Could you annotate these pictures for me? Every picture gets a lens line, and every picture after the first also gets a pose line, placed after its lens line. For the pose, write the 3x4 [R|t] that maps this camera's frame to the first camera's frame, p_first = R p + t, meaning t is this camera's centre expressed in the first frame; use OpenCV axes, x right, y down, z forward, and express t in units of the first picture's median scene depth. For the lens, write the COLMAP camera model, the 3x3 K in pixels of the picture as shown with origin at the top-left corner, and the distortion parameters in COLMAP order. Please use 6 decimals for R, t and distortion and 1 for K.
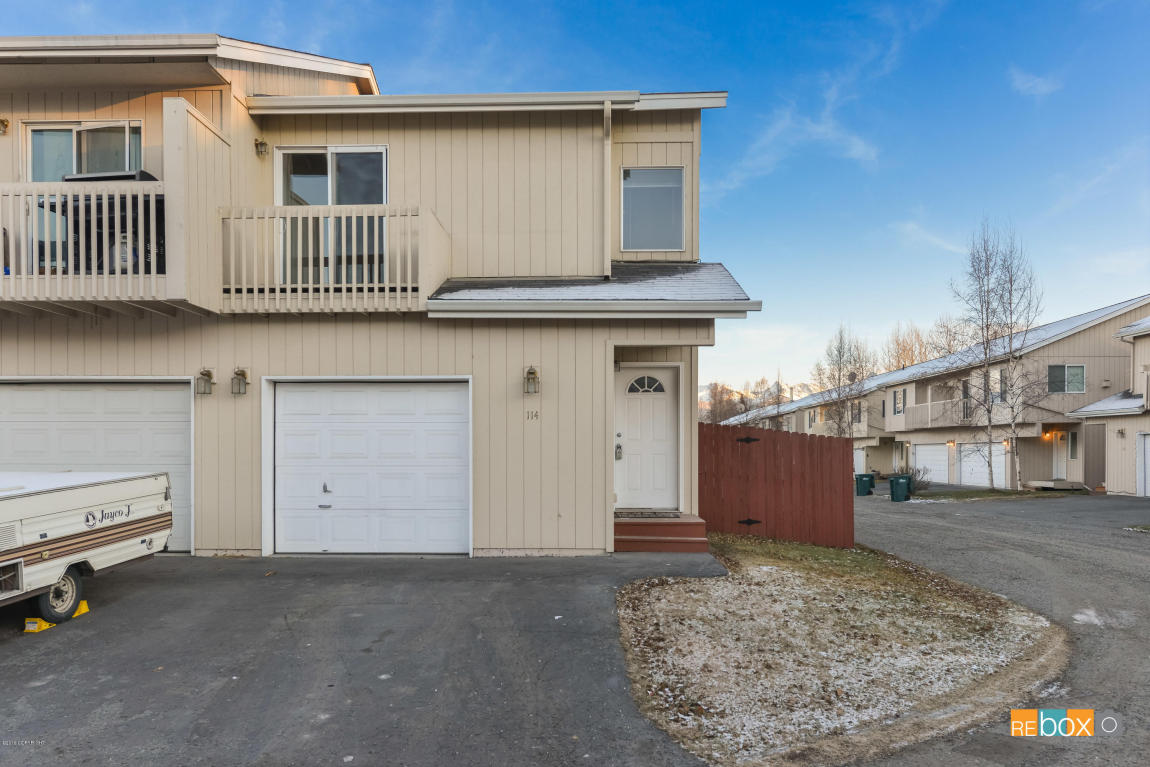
lens RADIAL K [[811.5, 0, 549.5], [0, 811.5, 439.8], [0, 0, 1]] dist [0.006077, -0.001535]
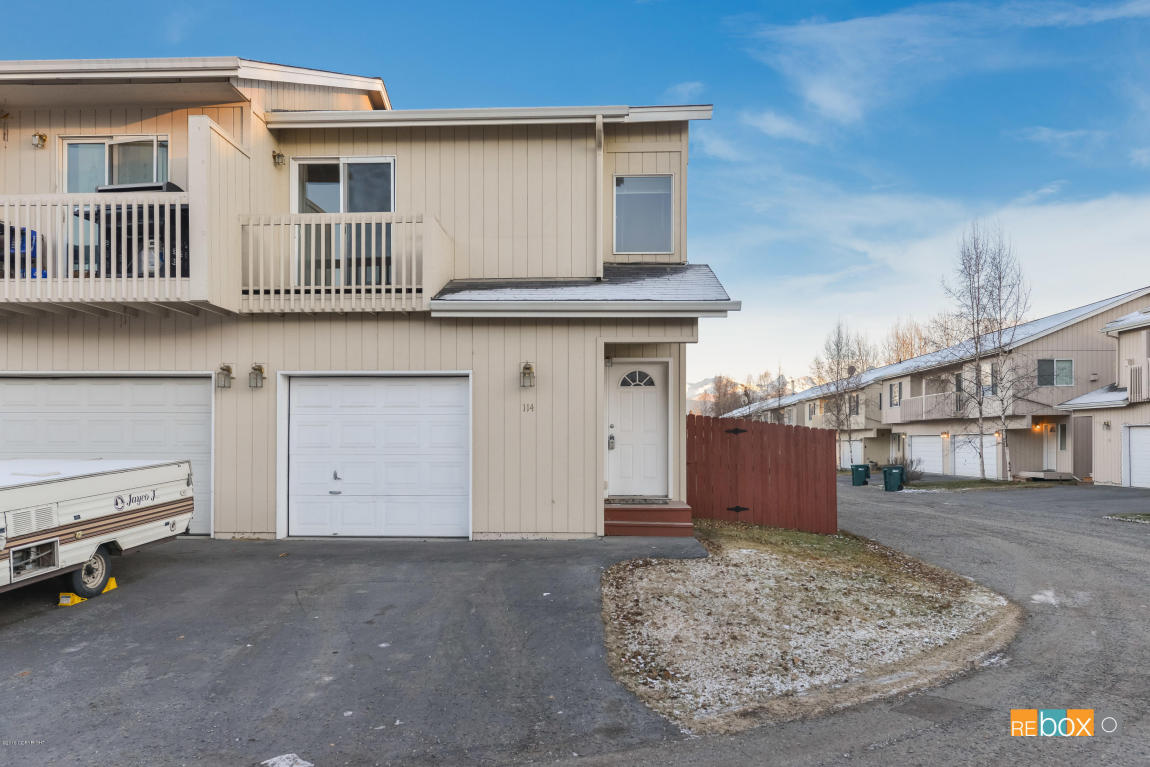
lens RADIAL K [[791.1, 0, 549.1], [0, 791.1, 420.2], [0, 0, 1]] dist [0.002604, 0.002494]
pose [[0.999916, 0.001229, -0.012871, 0.020714], [-0.001405, 0.999905, -0.013744, 0.000648], [0.012852, 0.013761, 0.999823, -0.045523]]
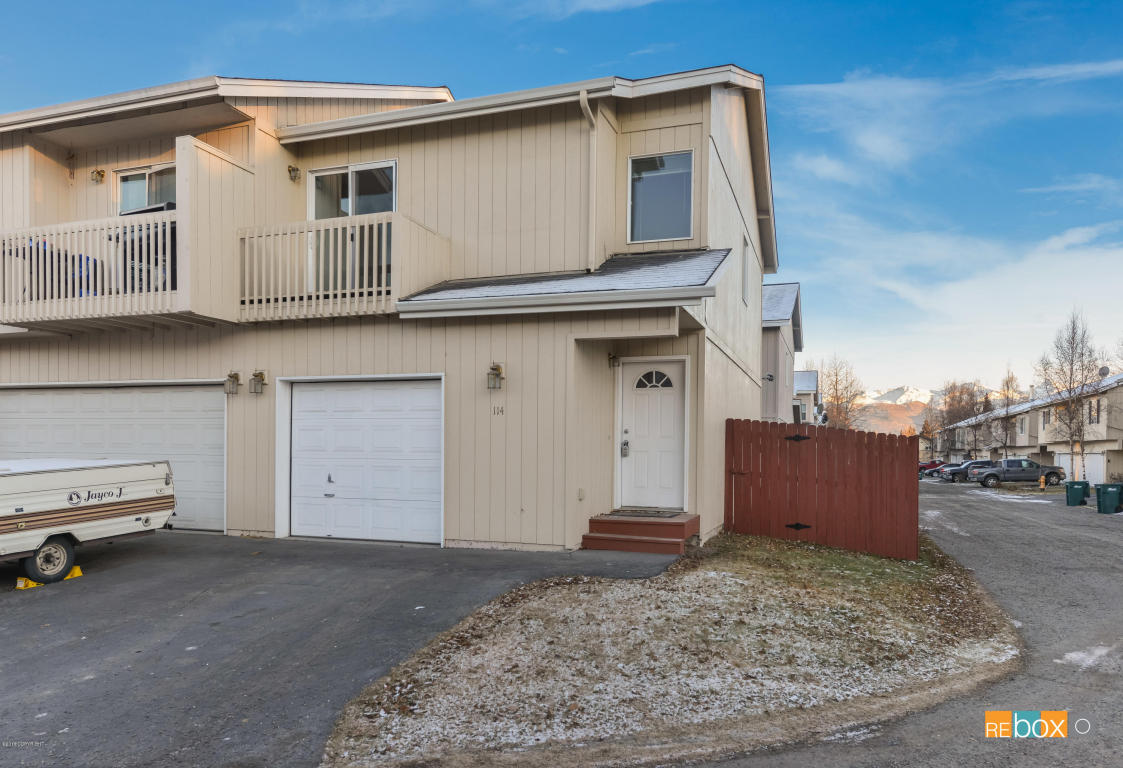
lens RADIAL K [[775.9, 0, 539.8], [0, 775.9, 446.4], [0, 0, 1]] dist [0.002990, 0.001235]
pose [[0.953477, 0.008327, -0.301351, 0.333633], [-0.006284, 0.999950, 0.007749, 0.006888], [0.301401, -0.005495, 0.953482, 0.092722]]
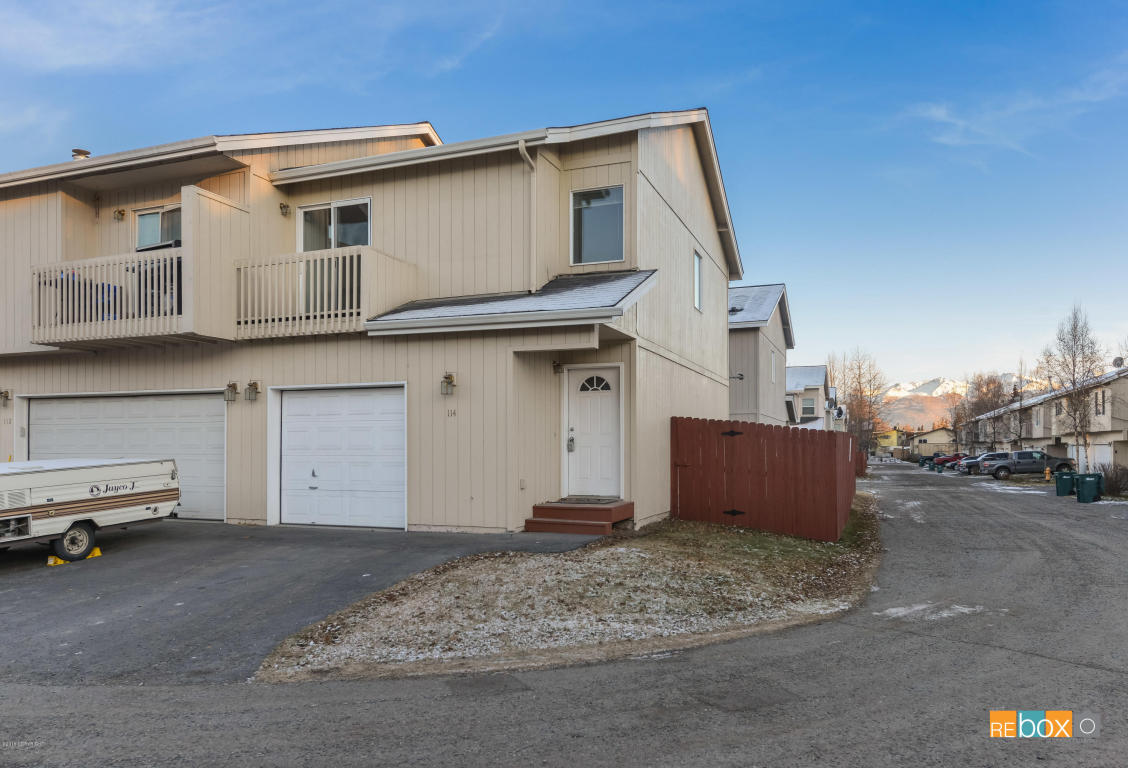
lens RADIAL K [[782.6, 0, 539.9], [0, 782.6, 422.3], [0, 0, 1]] dist [0.002401, 0.000777]
pose [[0.942225, -0.011557, -0.334780, 0.502400], [0.005256, 0.999792, -0.019721, 0.006579], [0.334938, 0.016822, 0.942090, -0.036889]]
